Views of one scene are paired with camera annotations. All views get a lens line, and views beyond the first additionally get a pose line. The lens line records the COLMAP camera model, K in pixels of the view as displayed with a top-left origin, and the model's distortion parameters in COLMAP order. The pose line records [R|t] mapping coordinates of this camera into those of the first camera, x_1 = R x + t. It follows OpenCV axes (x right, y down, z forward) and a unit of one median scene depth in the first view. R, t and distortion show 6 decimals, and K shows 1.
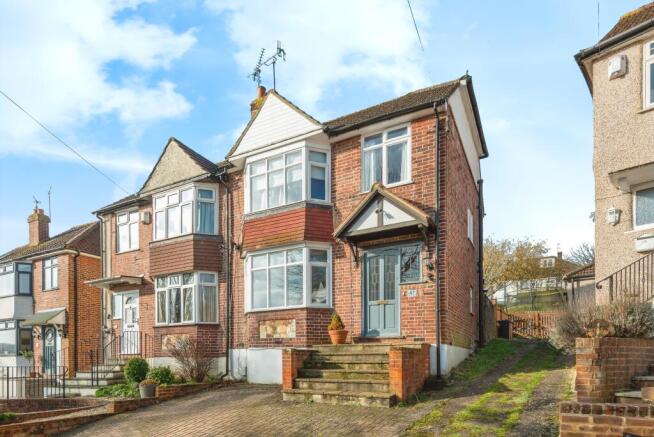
lens RADIAL K [[376.1, 0, 326.9], [0, 376.1, 201.4], [0, 0, 1]] dist [0.005820, 0.001100]
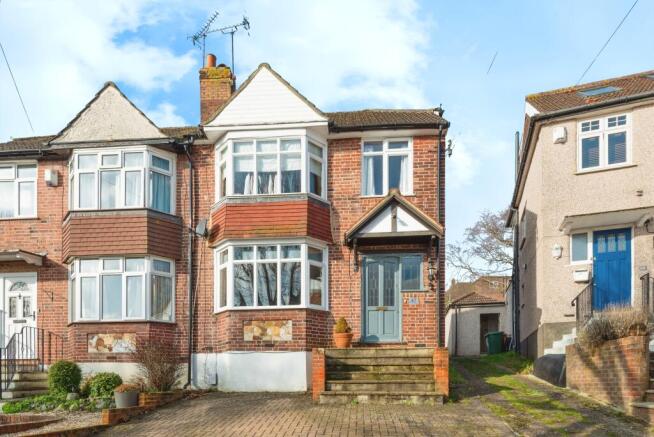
lens RADIAL K [[398.1, 0, 327.0], [0, 398.1, 218.5], [0, 0, 1]] dist [0.003343, -0.000111]
pose [[0.902374, 0.162134, 0.399292, -0.394321], [-0.160610, 0.986304, -0.037526, 0.087495], [-0.399908, -0.030268, 0.916055, 0.092554]]
